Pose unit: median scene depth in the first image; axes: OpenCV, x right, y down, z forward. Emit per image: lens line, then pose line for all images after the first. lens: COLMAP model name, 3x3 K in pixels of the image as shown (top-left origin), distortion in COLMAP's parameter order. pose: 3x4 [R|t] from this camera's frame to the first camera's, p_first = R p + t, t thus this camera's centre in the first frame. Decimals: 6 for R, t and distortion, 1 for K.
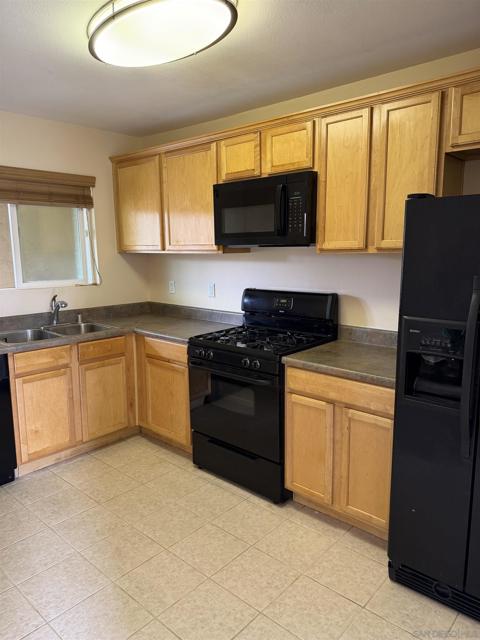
lens RADIAL K [[448.5, 0, 236.5], [0, 448.5, 321.4], [0, 0, 1]] dist [0.041246, -0.060621]
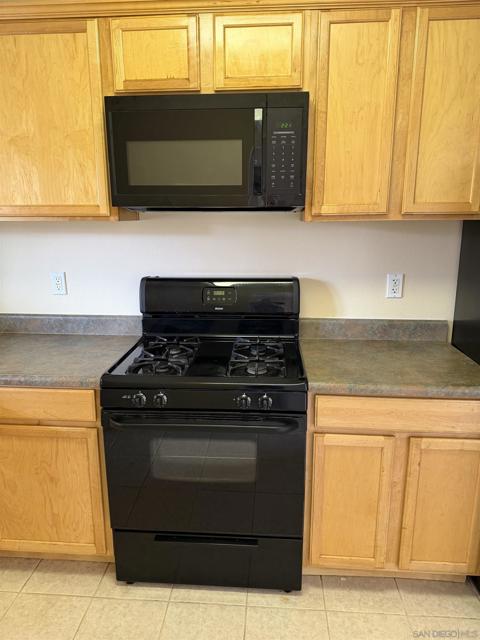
lens RADIAL K [[448.5, 0, 234.6], [0, 448.5, 321.5], [0, 0, 1]] dist [0.041246, -0.060621]
pose [[0.789828, -0.131816, 0.598997, -0.343197], [0.095706, 0.991157, 0.091918, -0.074879], [-0.605816, -0.015271, 0.795458, 0.528443]]
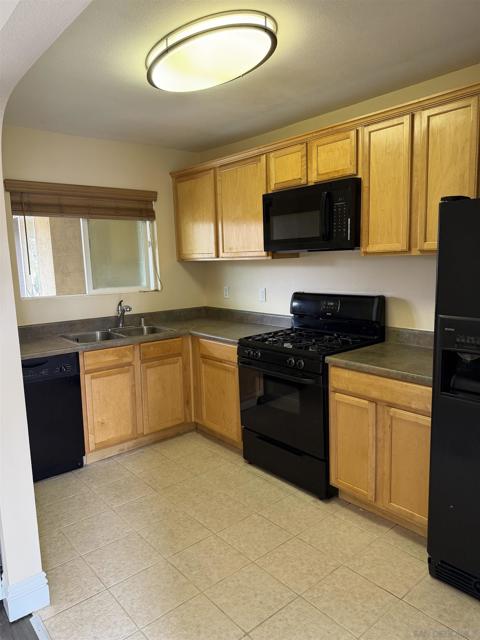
lens RADIAL K [[448.5, 0, 235.7], [0, 448.5, 320.5], [0, 0, 1]] dist [0.041246, -0.060621]
pose [[0.990096, -0.000157, -0.140389, 0.039615], [-0.002538, 0.999816, -0.019016, 0.015303], [0.140366, 0.019184, 0.989914, -0.058581]]
